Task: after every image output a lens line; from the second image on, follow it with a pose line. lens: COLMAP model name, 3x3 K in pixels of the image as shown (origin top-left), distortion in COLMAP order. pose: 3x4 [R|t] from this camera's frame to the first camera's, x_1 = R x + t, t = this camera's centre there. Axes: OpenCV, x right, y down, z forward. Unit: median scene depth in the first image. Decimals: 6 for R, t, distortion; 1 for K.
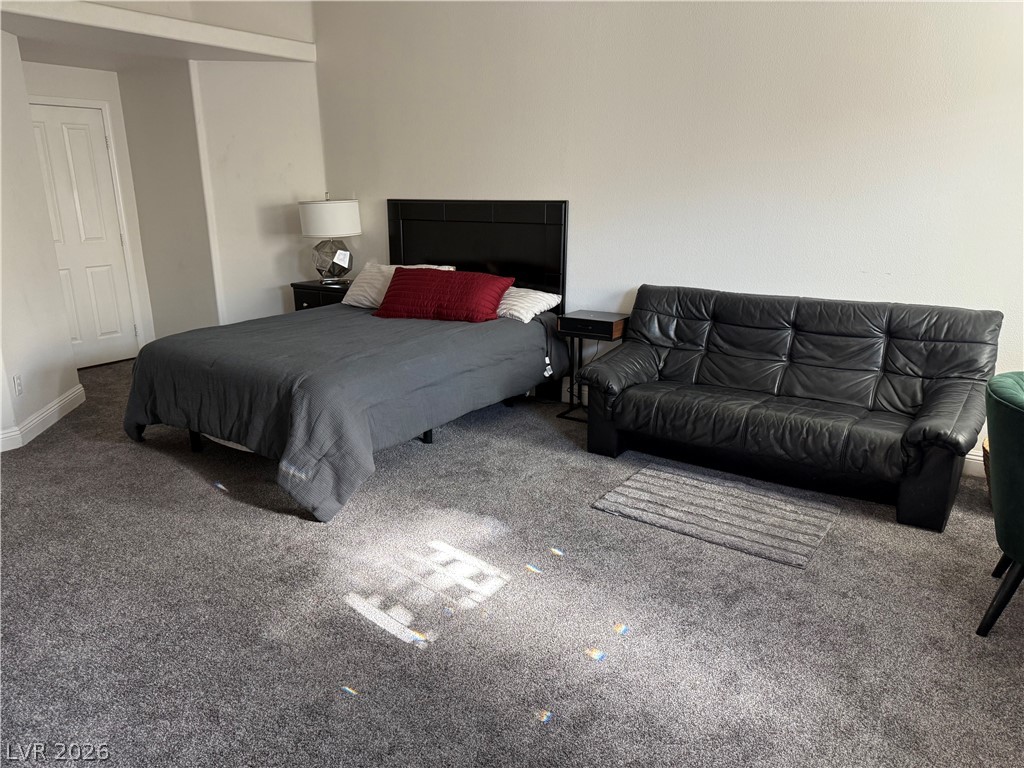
lens RADIAL K [[723.6, 0, 519.2], [0, 723.6, 384.7], [0, 0, 1]] dist [0.079255, -0.108977]
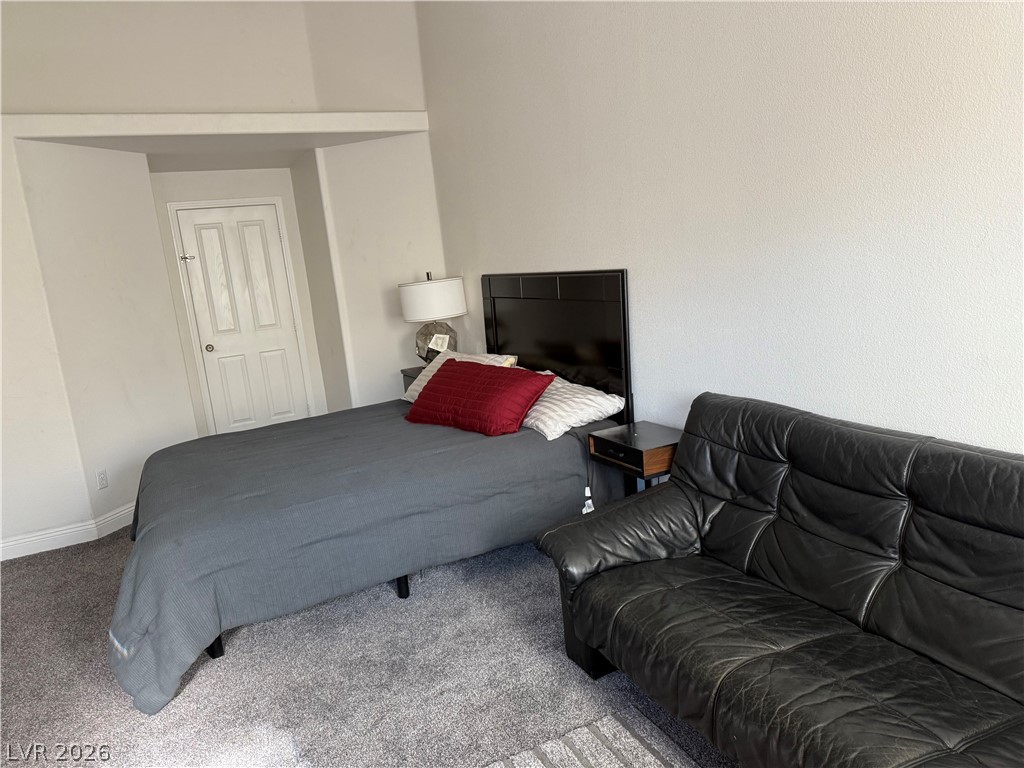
lens RADIAL K [[723.6, 0, 505.0], [0, 723.6, 384.8], [0, 0, 1]] dist [0.079255, -0.108977]
pose [[0.872899, 0.012772, -0.487734, 0.375983], [-0.041745, 0.997947, -0.048579, -0.120642], [0.486112, 0.062766, 0.871639, 0.397767]]
